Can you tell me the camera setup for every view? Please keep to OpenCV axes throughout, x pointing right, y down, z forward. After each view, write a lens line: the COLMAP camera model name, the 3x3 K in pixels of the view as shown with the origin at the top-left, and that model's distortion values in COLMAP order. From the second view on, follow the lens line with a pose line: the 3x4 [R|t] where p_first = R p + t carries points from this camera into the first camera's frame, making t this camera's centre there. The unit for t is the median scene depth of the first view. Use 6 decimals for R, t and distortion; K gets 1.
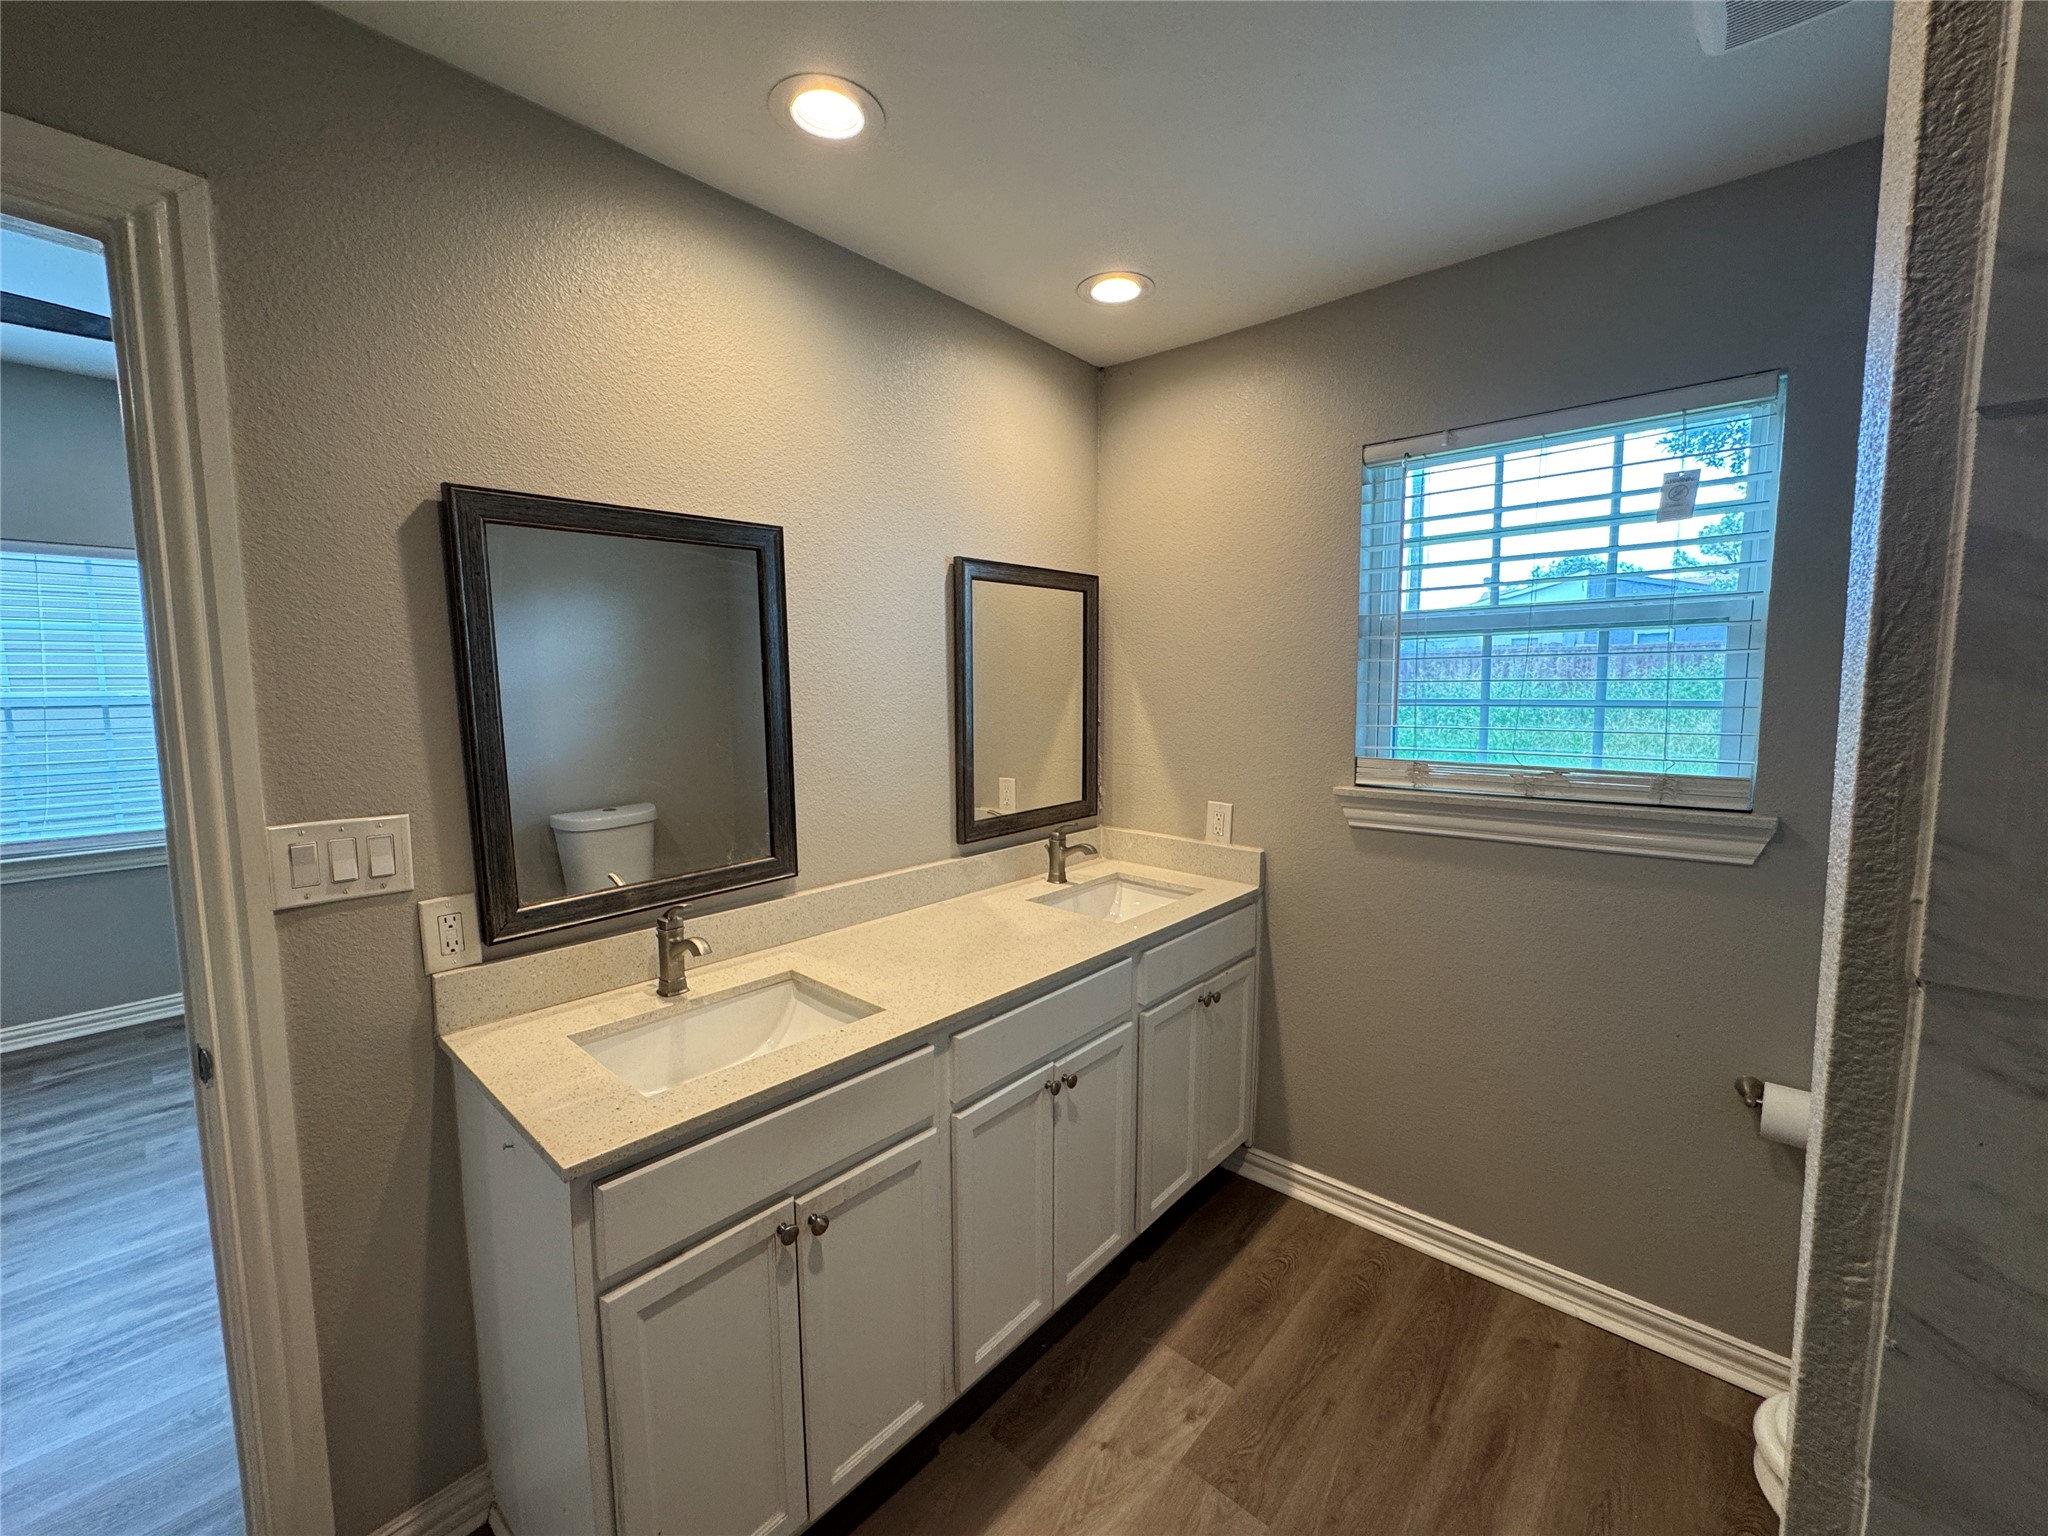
lens RADIAL K [[820.7, 0, 1023.3], [0, 820.7, 771.5], [0, 0, 1]] dist [-0.002538, -0.000141]
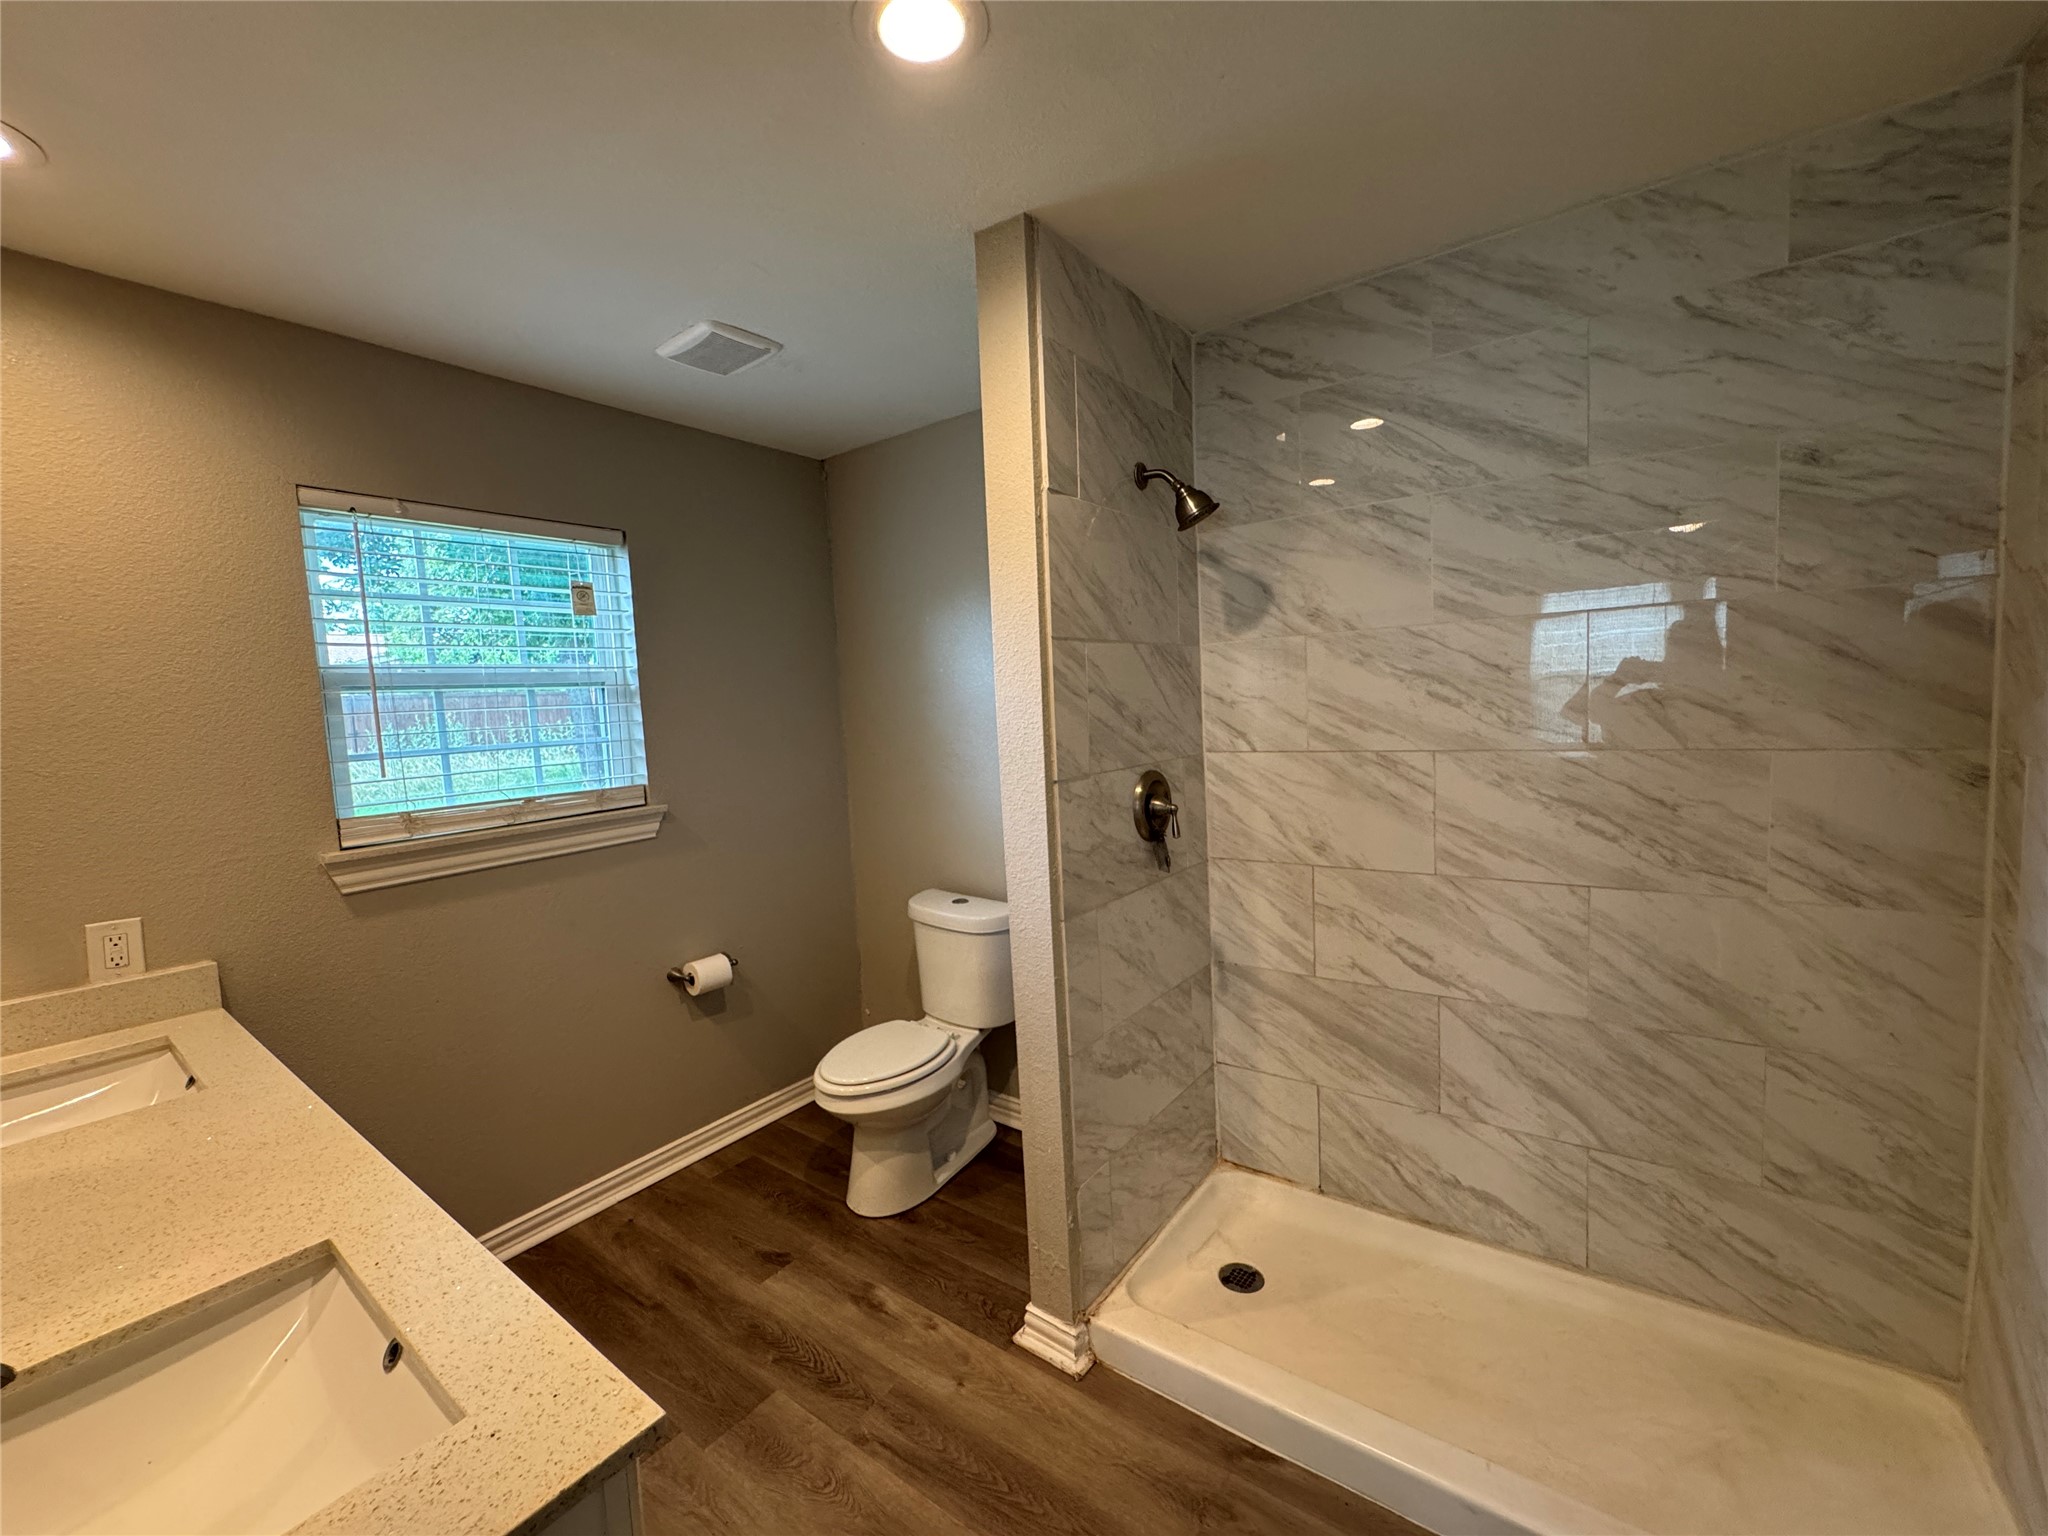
lens RADIAL K [[820.7, 0, 1013.4], [0, 820.7, 768.9], [0, 0, 1]] dist [-0.002538, -0.000141]
pose [[-0.069927, -0.077885, 0.994507, -0.629546], [0.148968, 0.984953, 0.087611, -0.045915], [-0.986366, 0.154277, -0.057273, 0.330175]]
